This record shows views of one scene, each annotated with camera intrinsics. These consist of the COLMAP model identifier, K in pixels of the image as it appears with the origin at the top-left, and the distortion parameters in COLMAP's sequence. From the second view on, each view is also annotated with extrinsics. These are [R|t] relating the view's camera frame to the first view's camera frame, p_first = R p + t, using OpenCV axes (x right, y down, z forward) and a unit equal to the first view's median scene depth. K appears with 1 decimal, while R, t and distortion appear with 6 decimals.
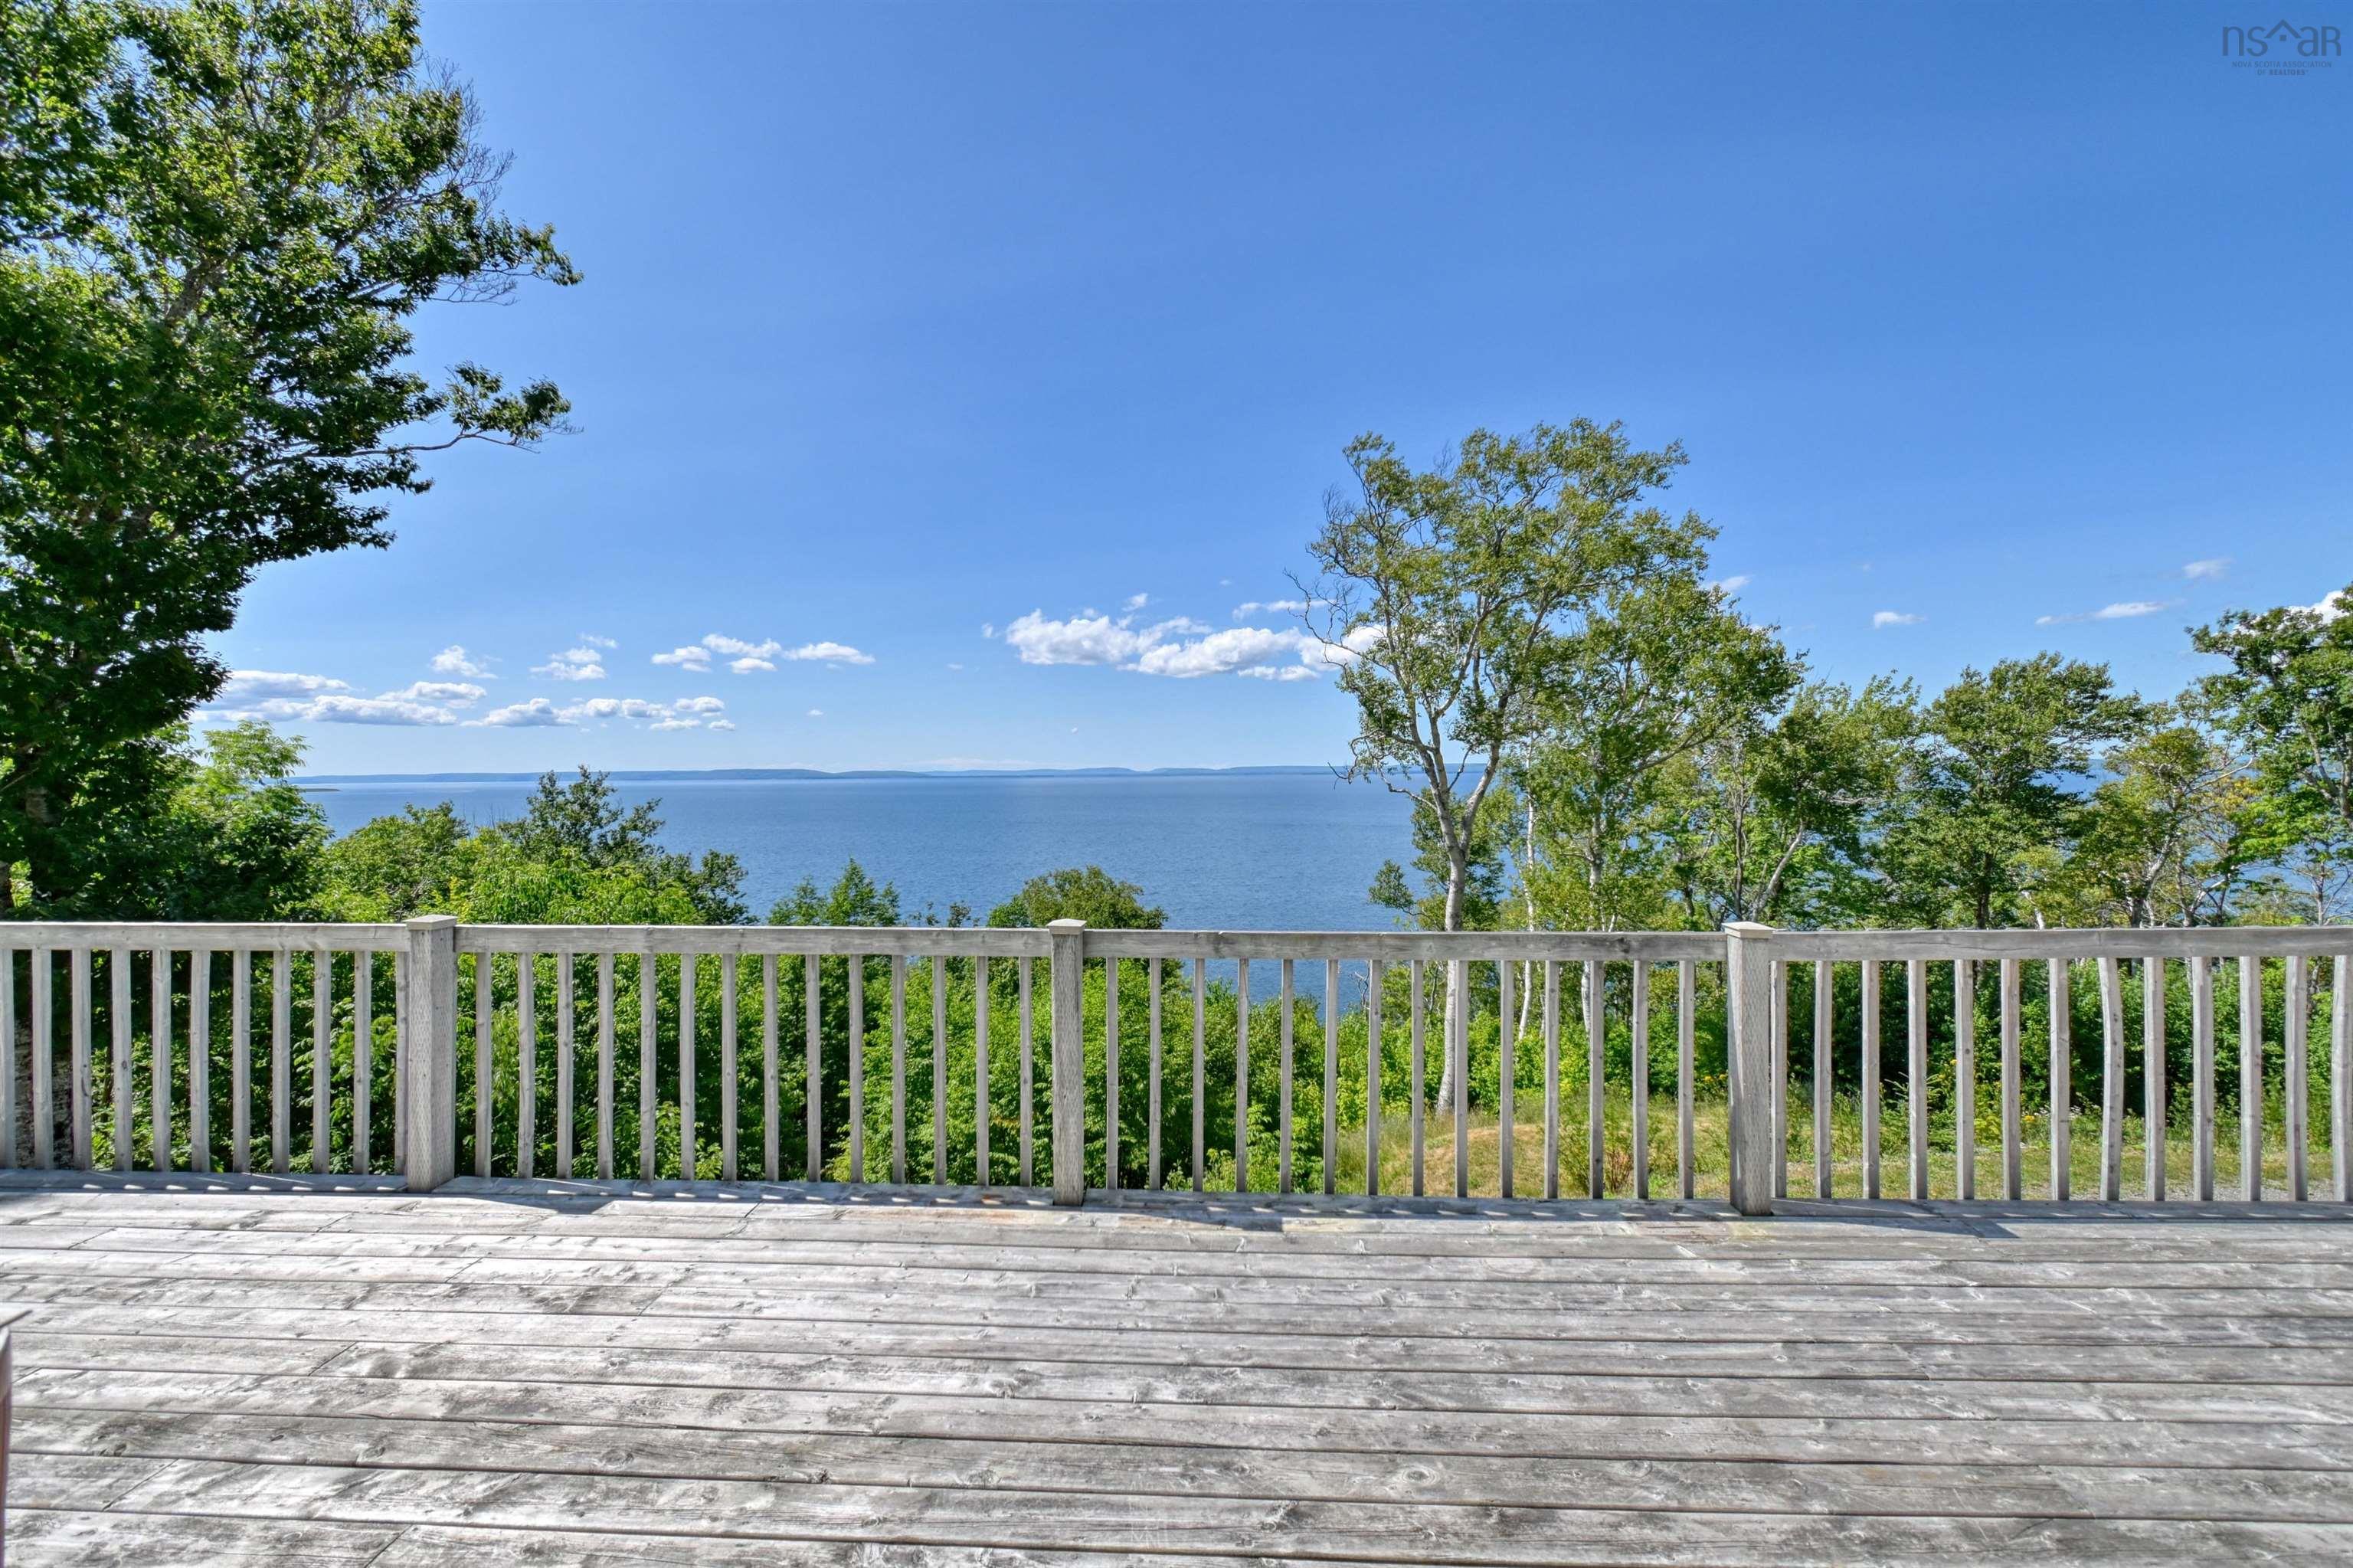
lens RADIAL K [[1079.4, 0, 1166.0], [0, 1079.4, 789.4], [0, 0, 1]] dist [0.009110, -0.002185]
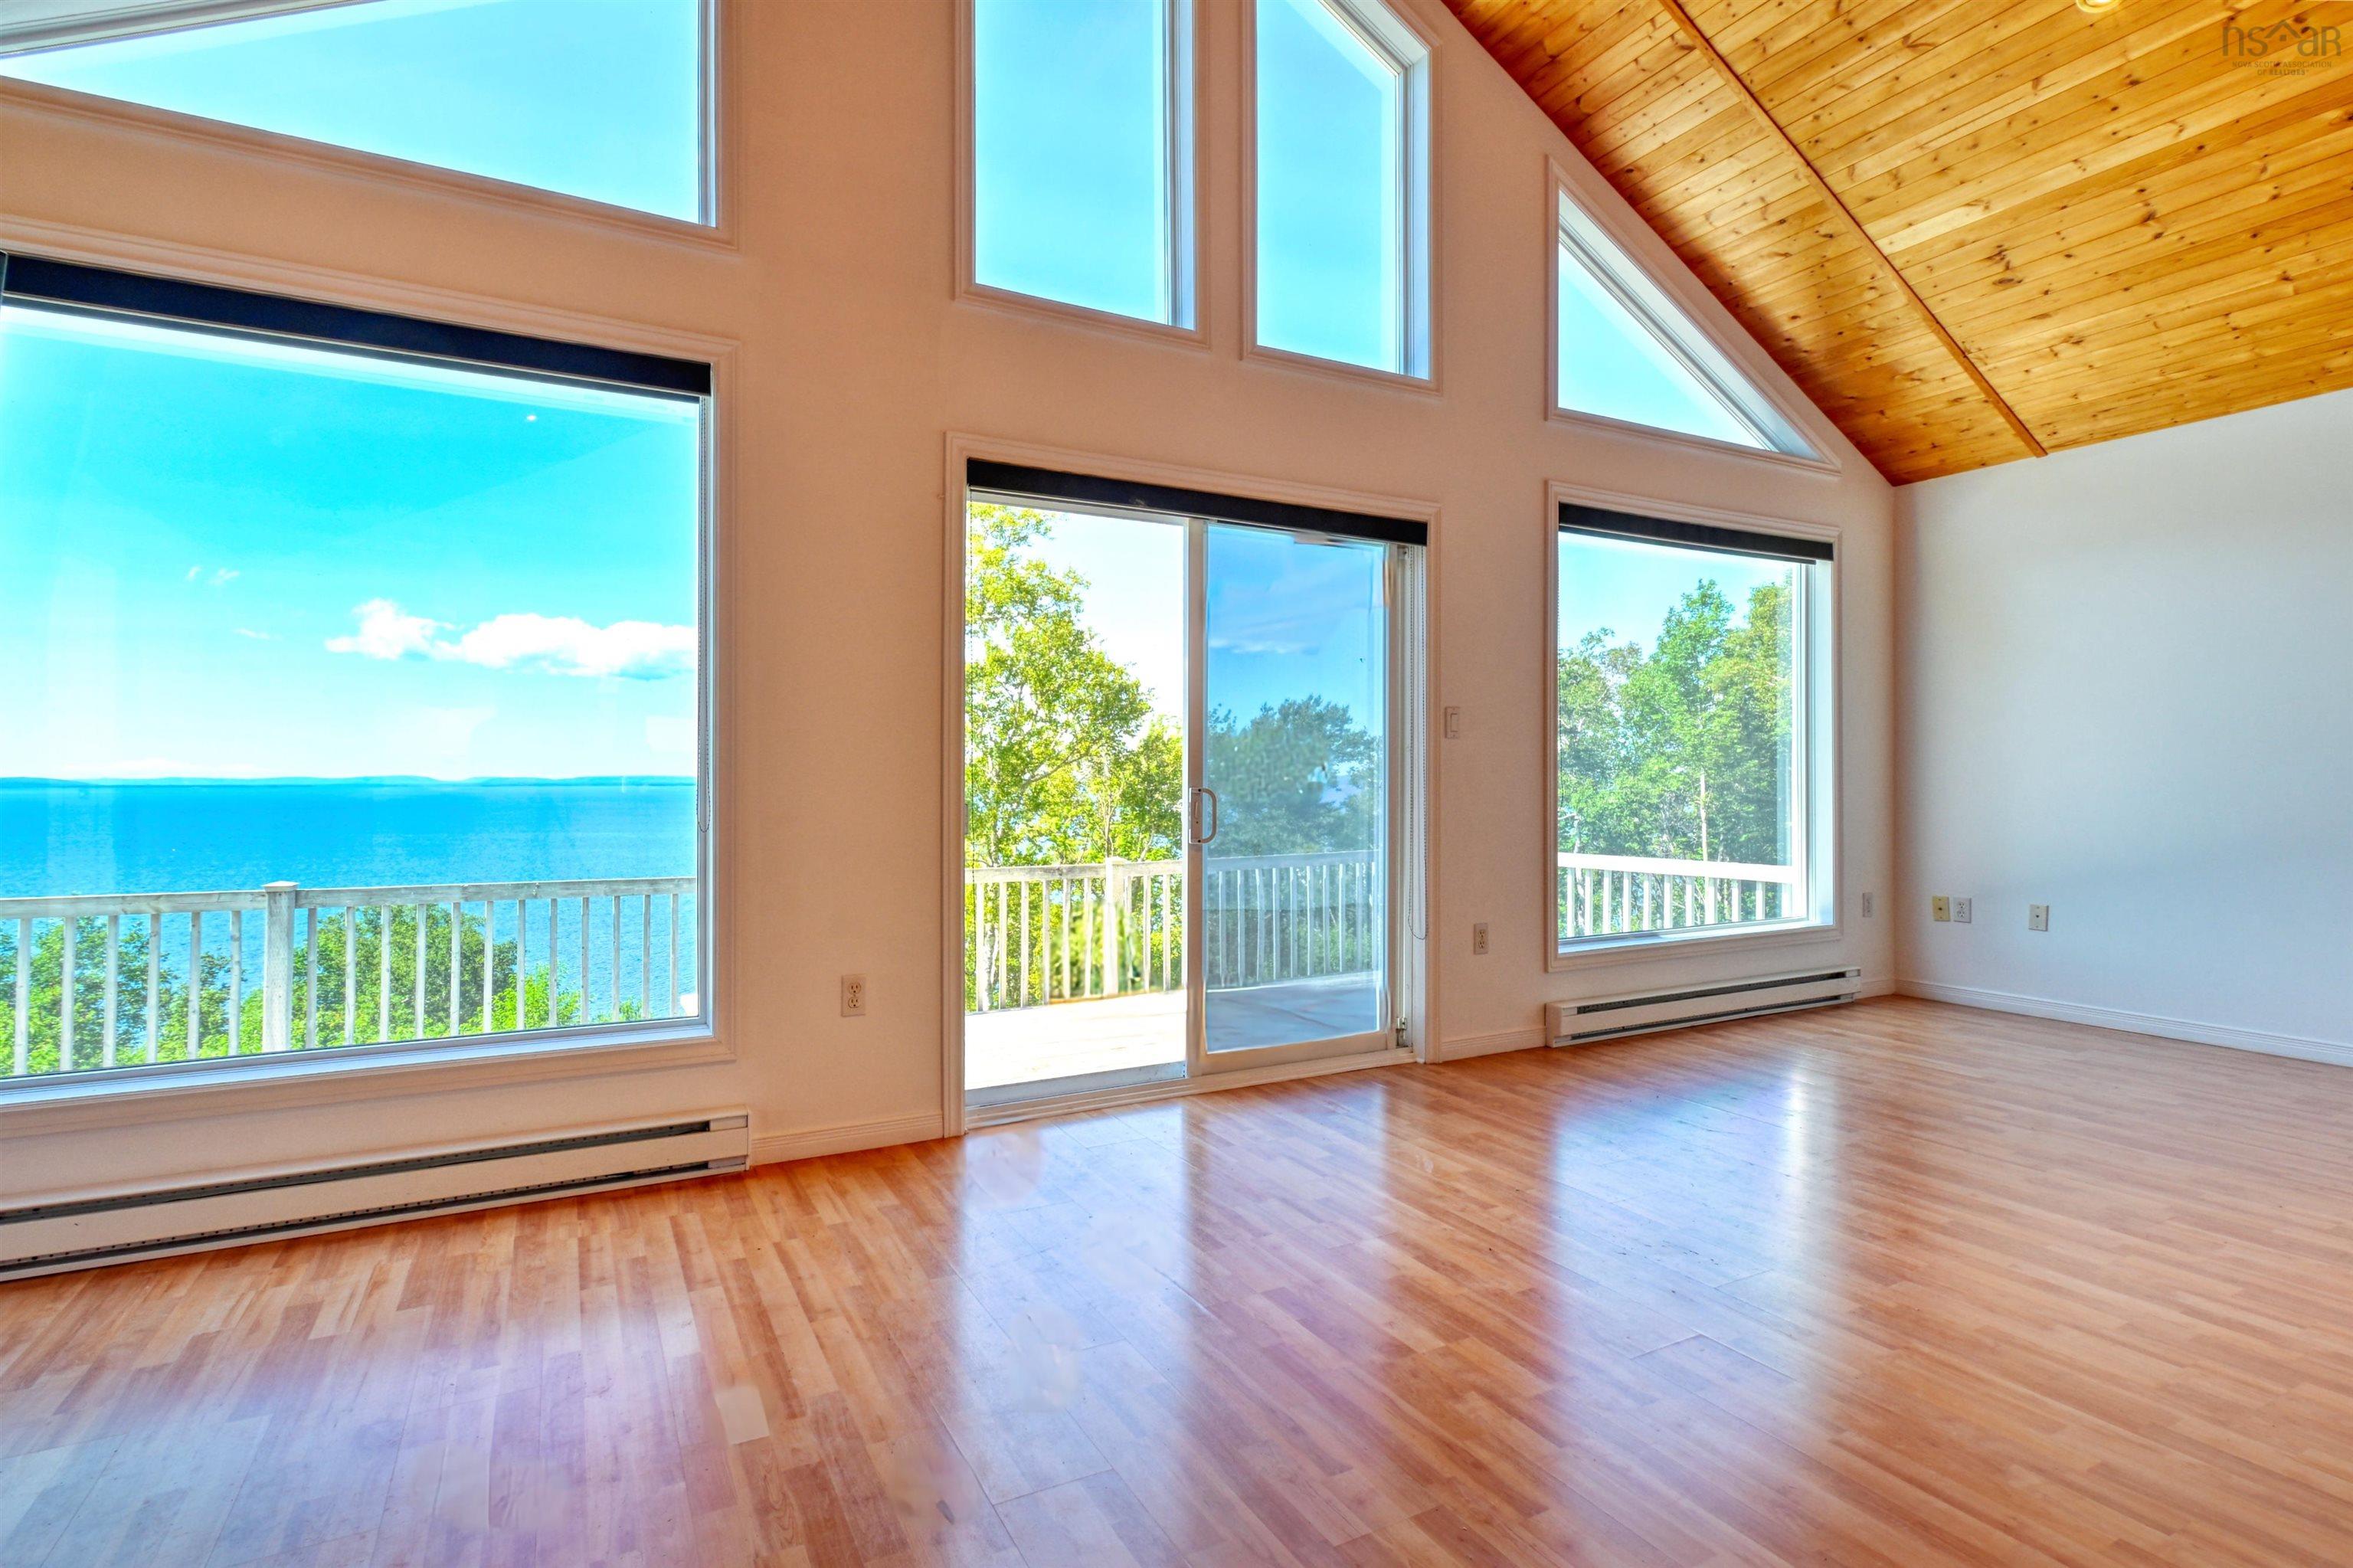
lens RADIAL K [[1174.3, 0, 1187.7], [0, 1174.3, 783.9], [0, 0, 1]] dist [-0.014901, -0.001251]
pose [[0.849077, 0.006312, 0.528232, -0.058350], [0.001780, 0.999889, -0.014809, 0.001611], [-0.528267, 0.013514, 0.848971, -0.108111]]
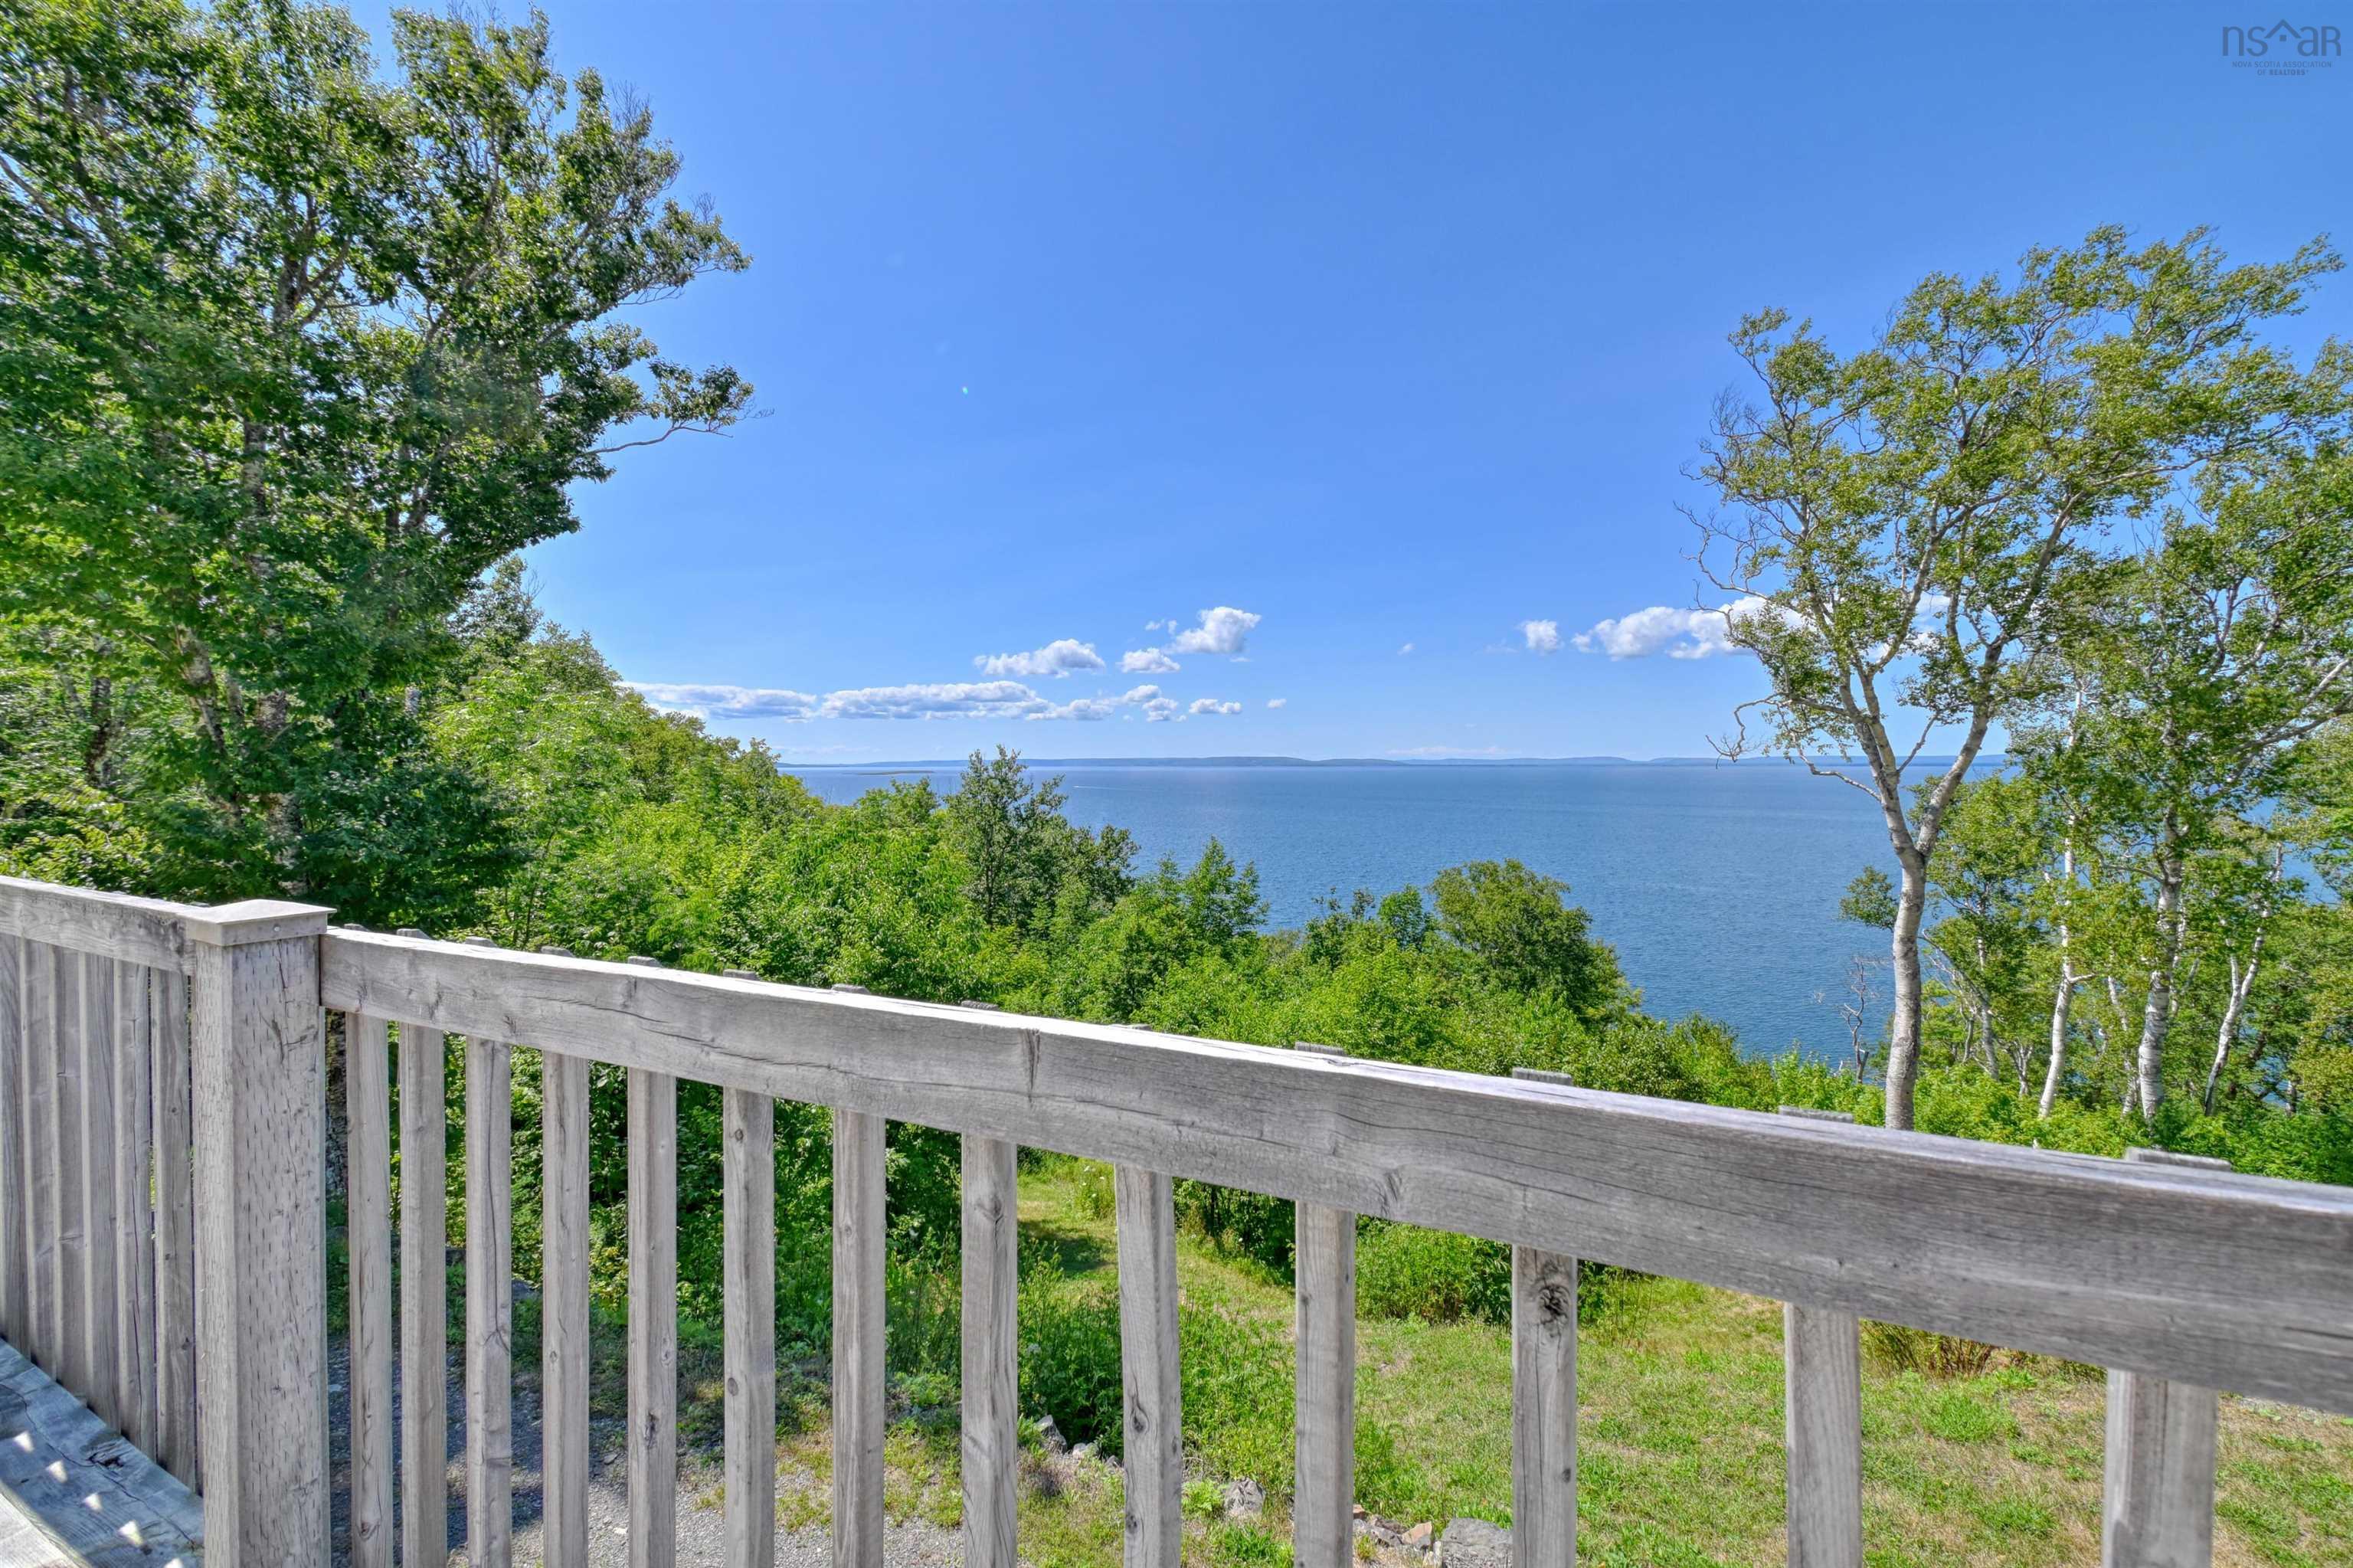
lens RADIAL K [[1079.4, 0, 1164.1], [0, 1079.4, 795.9], [0, 0, 1]] dist [0.009110, -0.002185]
pose [[0.900559, 0.020680, -0.434241, 0.140250], [-0.013336, 0.999712, 0.019952, 0.008972], [0.434529, -0.012177, 0.900576, 0.108944]]
